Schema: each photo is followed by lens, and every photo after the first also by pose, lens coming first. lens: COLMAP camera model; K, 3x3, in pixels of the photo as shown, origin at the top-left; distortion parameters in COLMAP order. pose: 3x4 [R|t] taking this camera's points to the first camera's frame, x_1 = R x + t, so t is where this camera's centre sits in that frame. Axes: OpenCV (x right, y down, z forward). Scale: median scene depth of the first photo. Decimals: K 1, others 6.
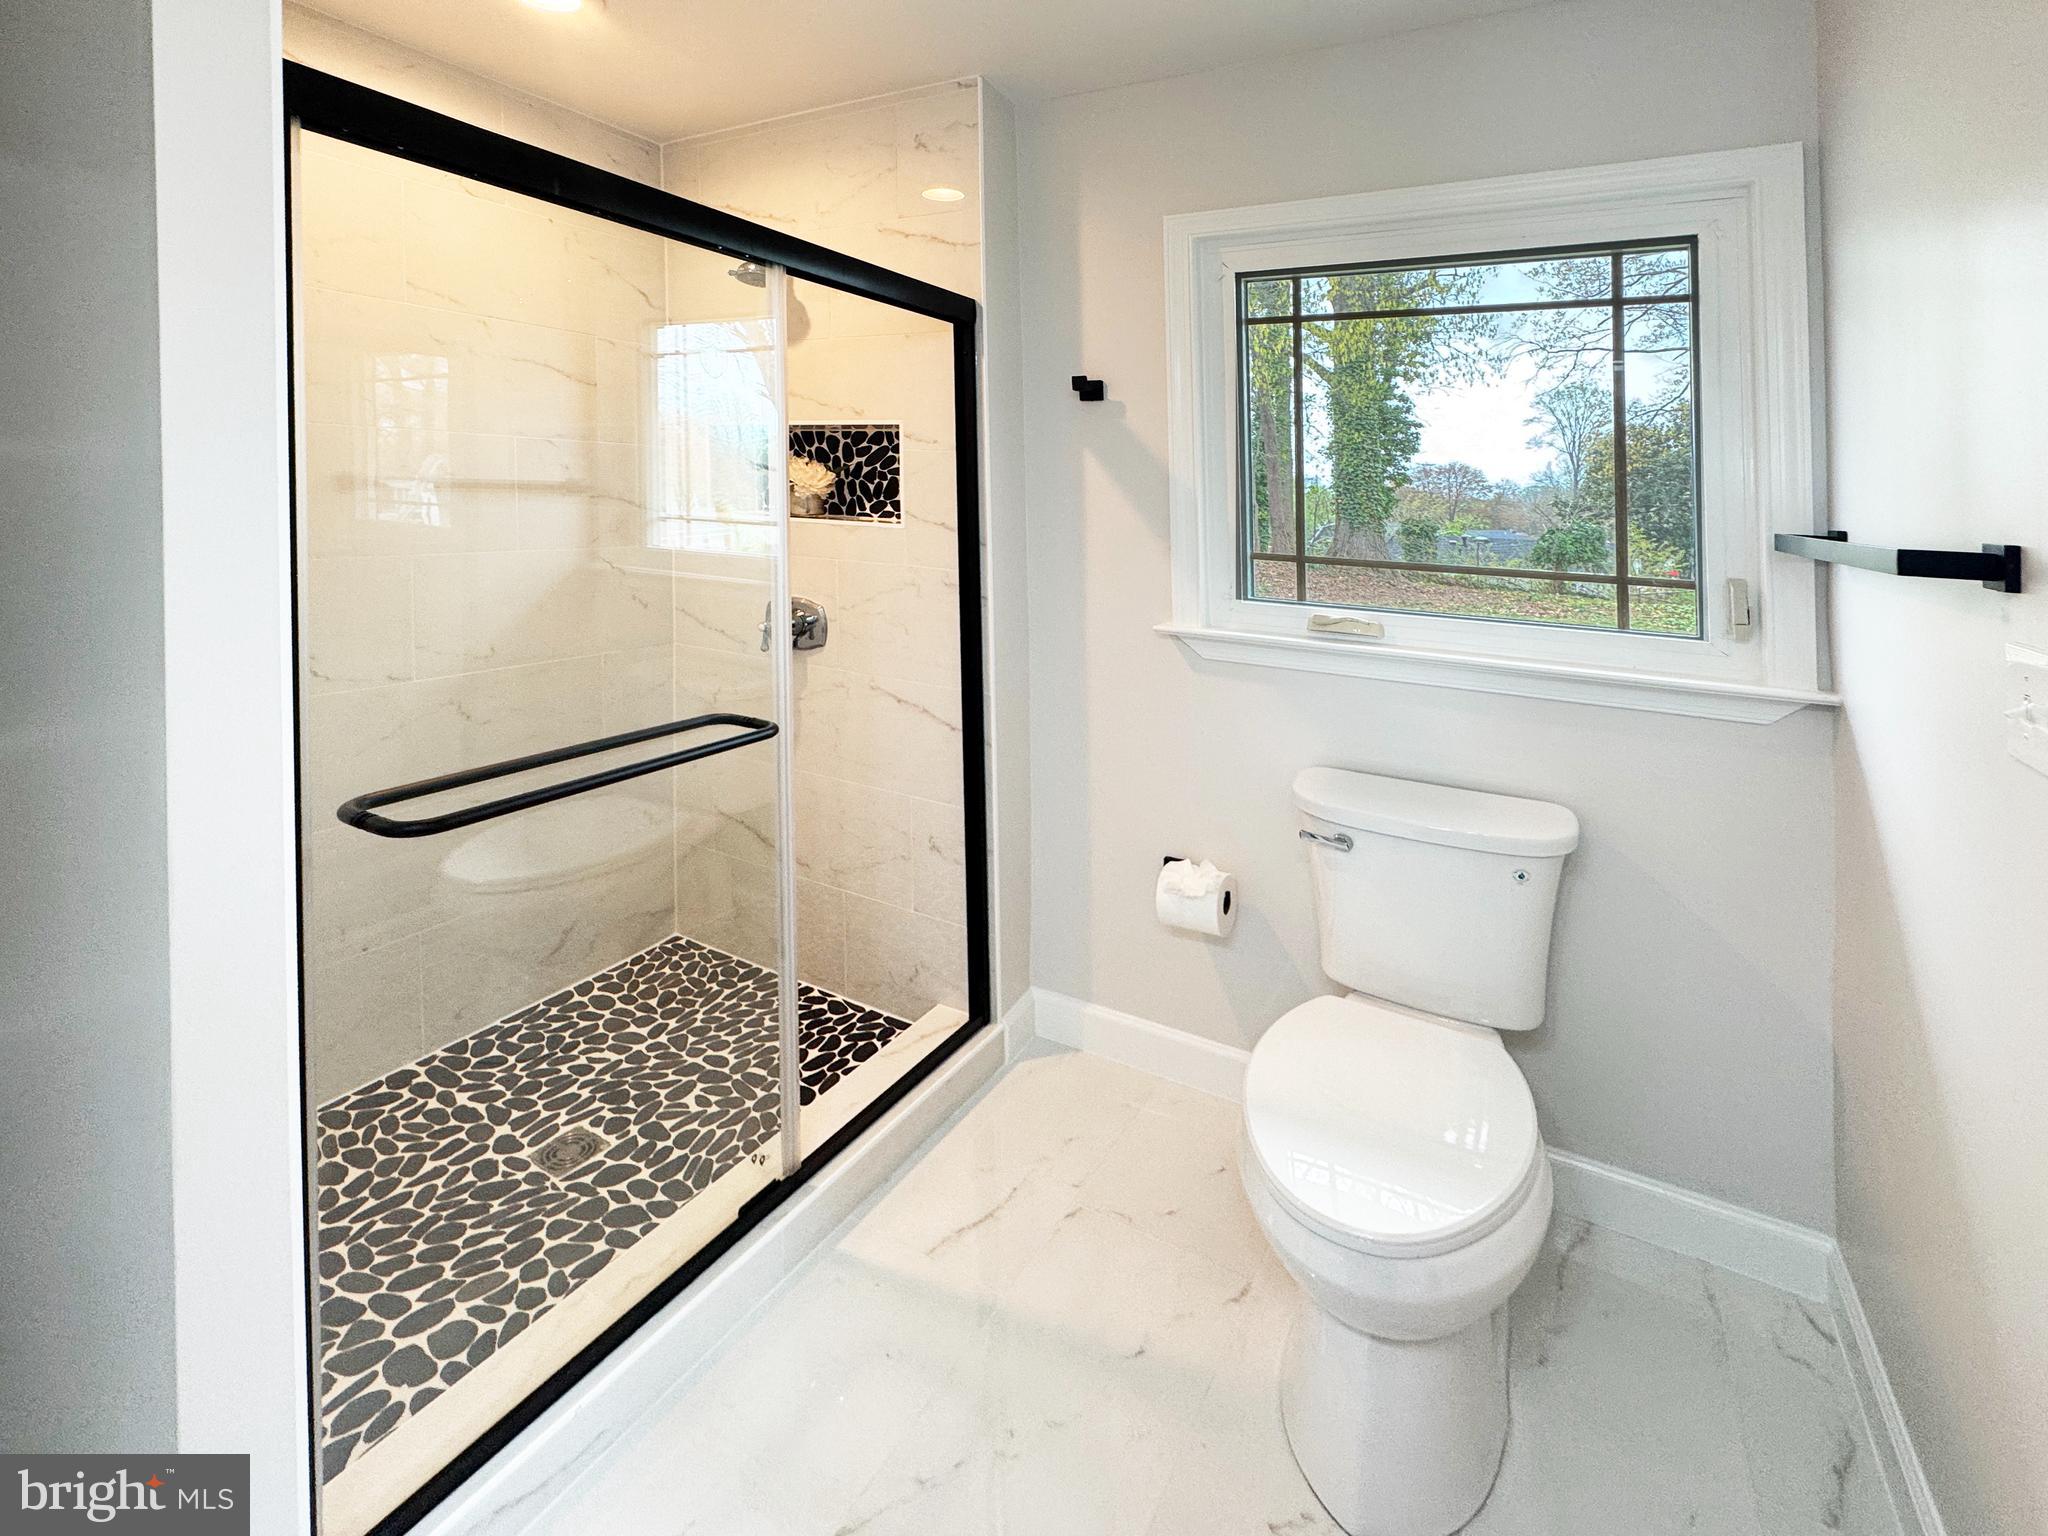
lens RADIAL K [[908.1, 0, 1062.8], [0, 908.1, 688.6], [0, 0, 1]] dist [-0.000486, -0.000734]
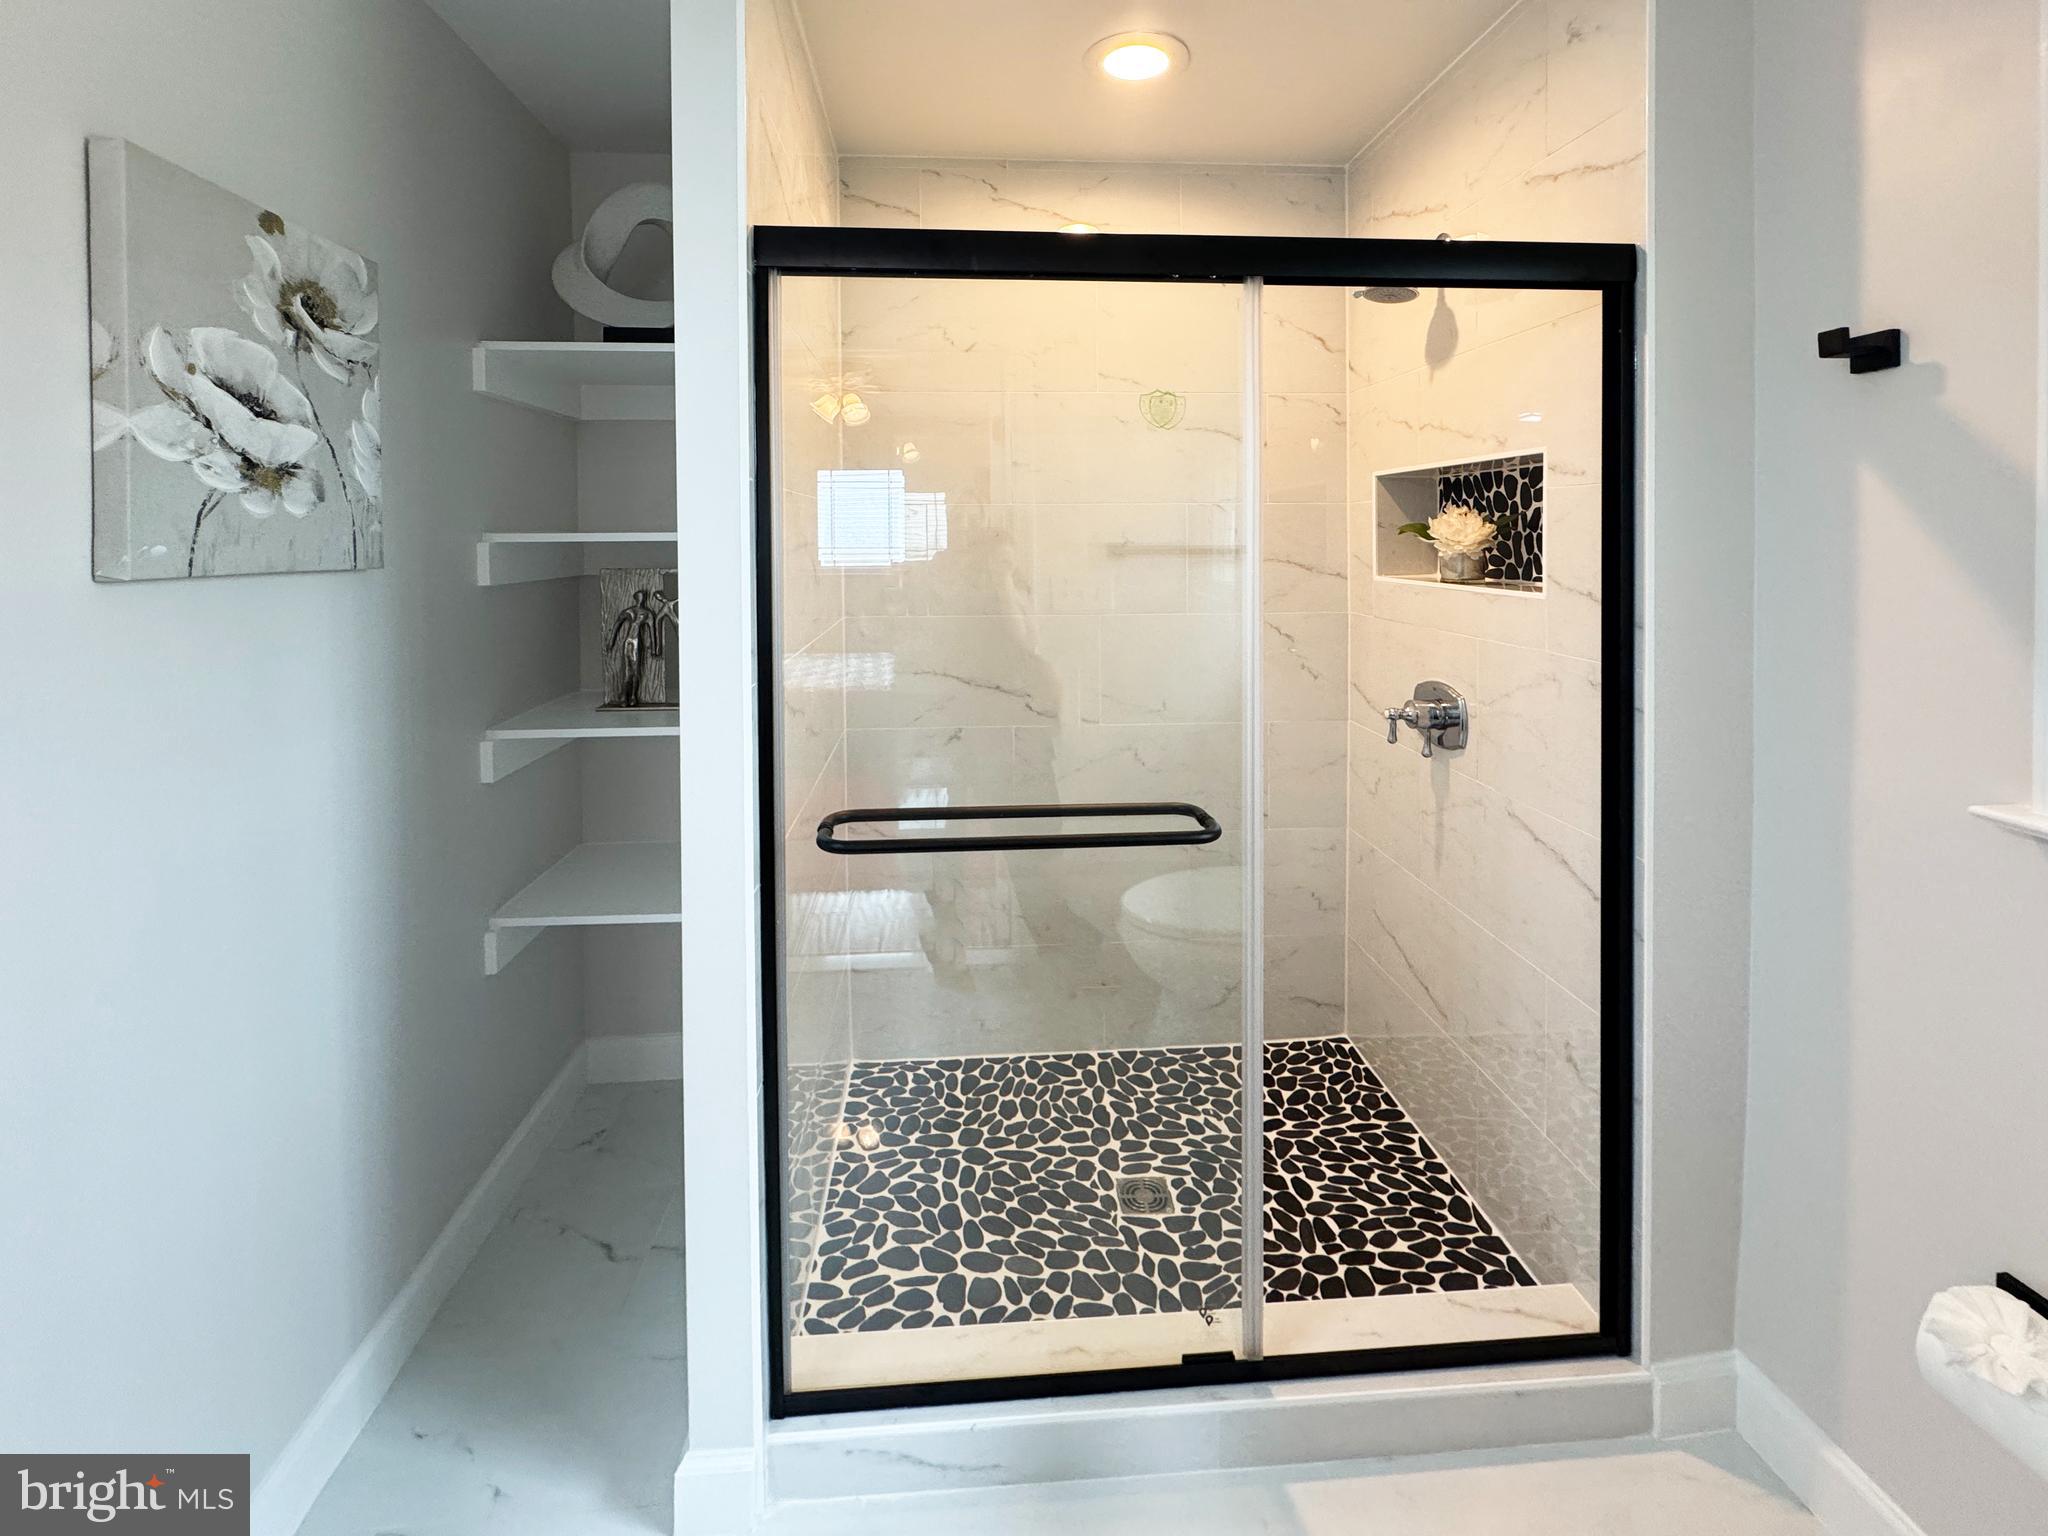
lens RADIAL K [[955.1, 0, 1023.9], [0, 955.1, 734.1], [0, 0, 1]] dist [0.001447, -0.000318]
pose [[0.543320, 0.137128, -0.828251, 0.211912], [-0.157342, 0.985721, 0.059985, -0.050029], [0.824650, 0.097727, 0.557138, 0.242291]]
